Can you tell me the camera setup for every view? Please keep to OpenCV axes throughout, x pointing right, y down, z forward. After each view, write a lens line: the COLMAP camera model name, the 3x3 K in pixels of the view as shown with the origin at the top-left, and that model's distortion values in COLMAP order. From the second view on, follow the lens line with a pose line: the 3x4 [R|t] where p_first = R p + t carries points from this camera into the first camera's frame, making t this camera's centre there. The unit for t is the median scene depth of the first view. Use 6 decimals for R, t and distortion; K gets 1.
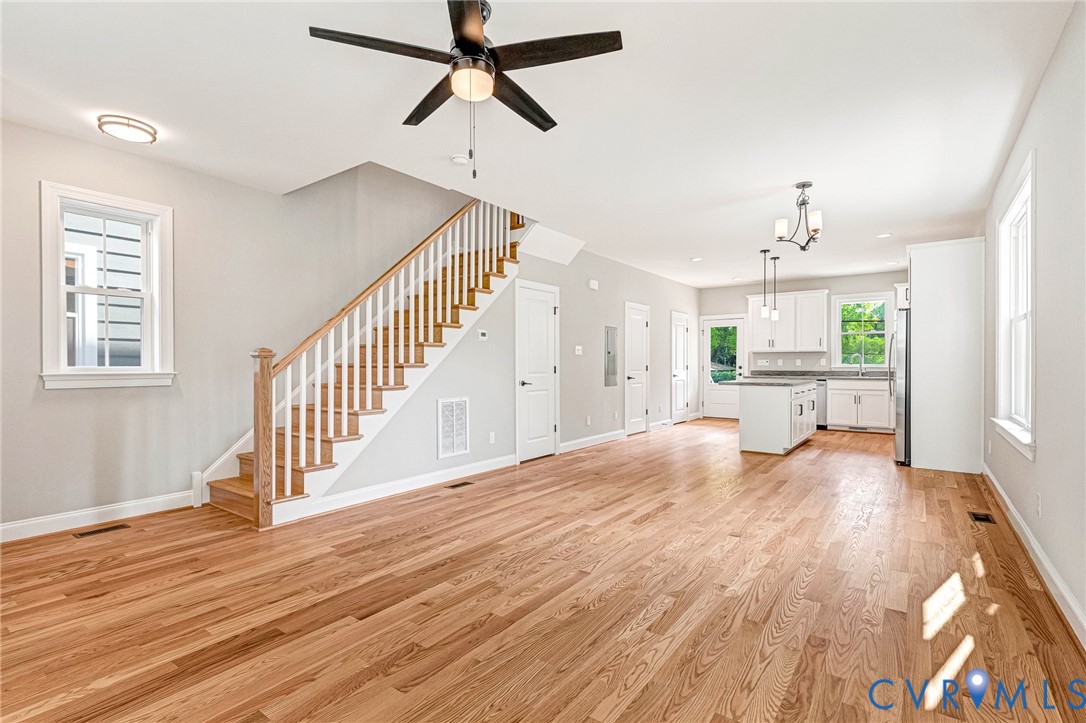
lens RADIAL K [[514.9, 0, 543.0], [0, 514.9, 361.5], [0, 0, 1]] dist [0.011038, -0.001015]
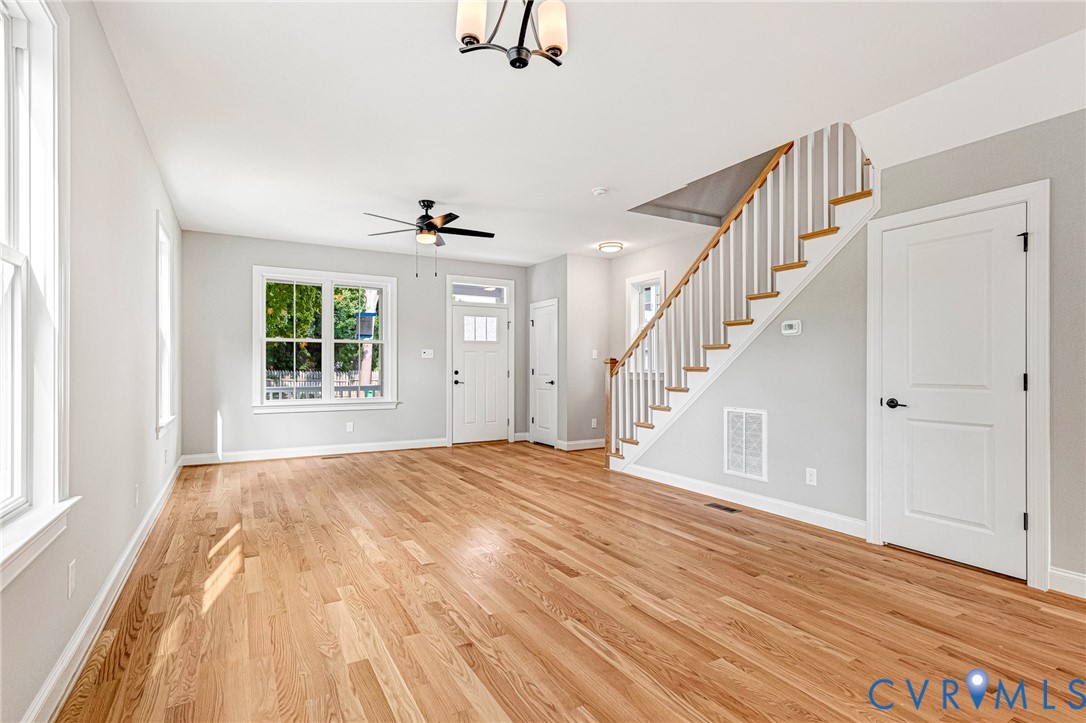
lens RADIAL K [[521.1, 0, 516.3], [0, 521.1, 337.8], [0, 0, 1]] dist [0.015313, -0.000171]
pose [[-0.432338, -0.051140, -0.900260, 1.018877], [0.003588, 0.998285, -0.058431, 0.006663], [0.901704, -0.028492, -0.431413, 1.382976]]
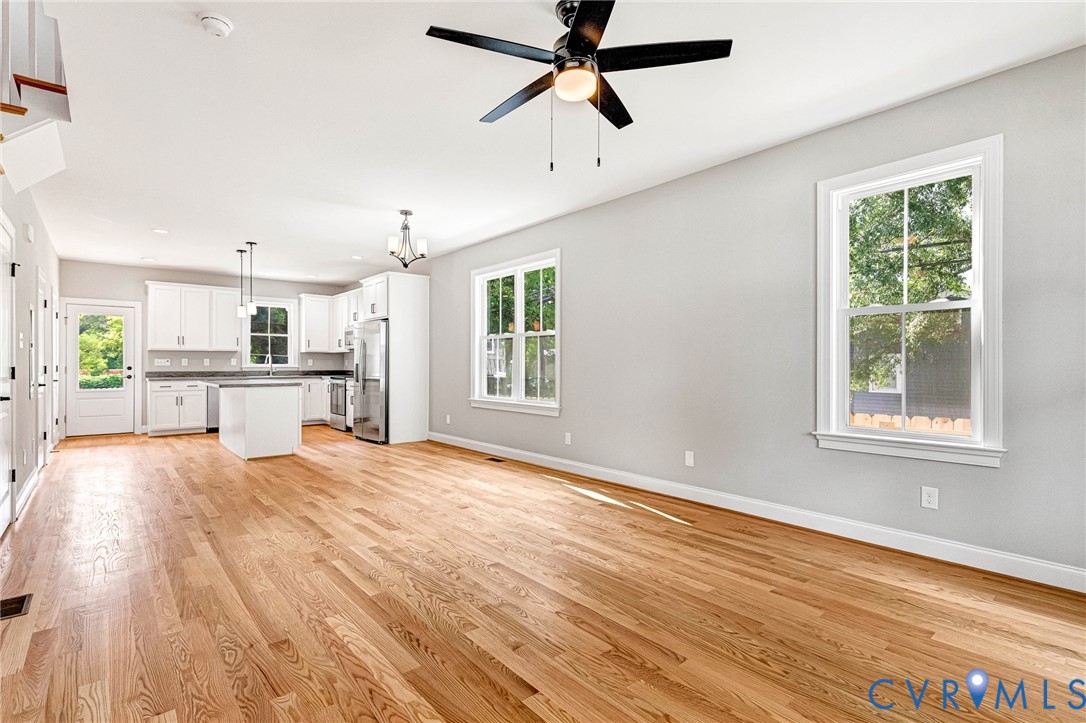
lens RADIAL K [[519.6, 0, 538.2], [0, 519.6, 361.7], [0, 0, 1]] dist [0.012558, -0.000743]
pose [[0.239103, 0.005816, 0.970977, -0.686108], [-0.005607, 0.999974, -0.004609, 0.004472], [-0.970978, -0.004342, 0.239129, 0.499159]]
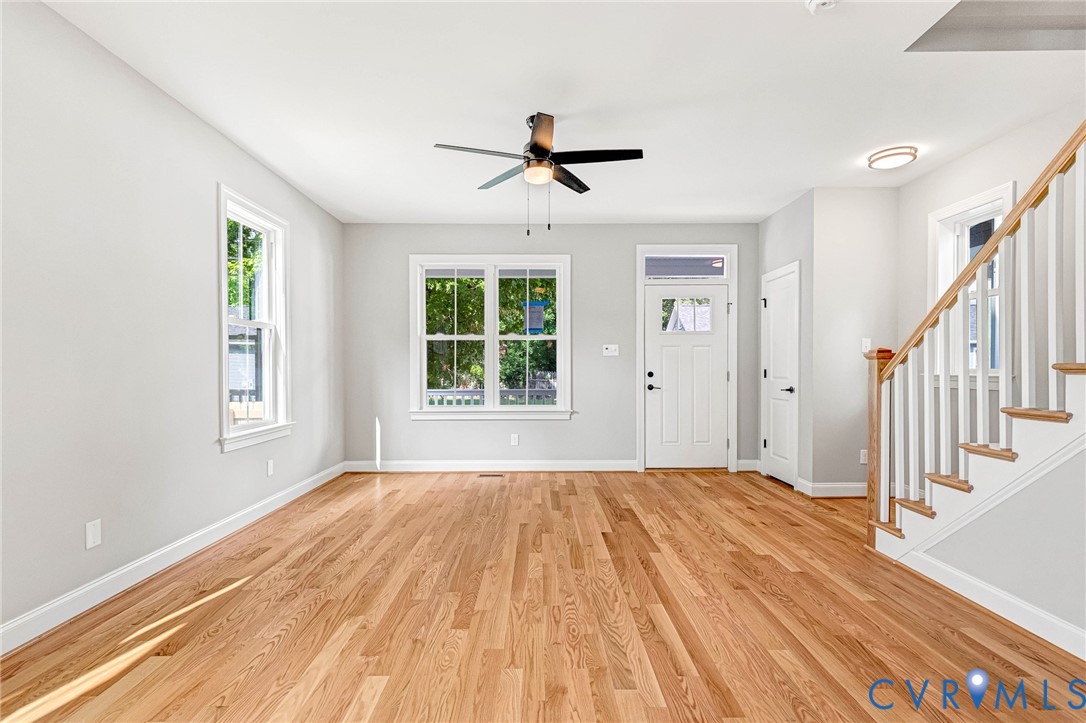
lens RADIAL K [[514.9, 0, 543.0], [0, 514.9, 361.5], [0, 0, 1]] dist [0.011038, -0.001015]
pose [[-0.802107, -0.004250, -0.597165, 0.437935], [0.007605, 0.999821, -0.017330, 0.008263], [0.597132, -0.018442, -0.801931, 1.315177]]
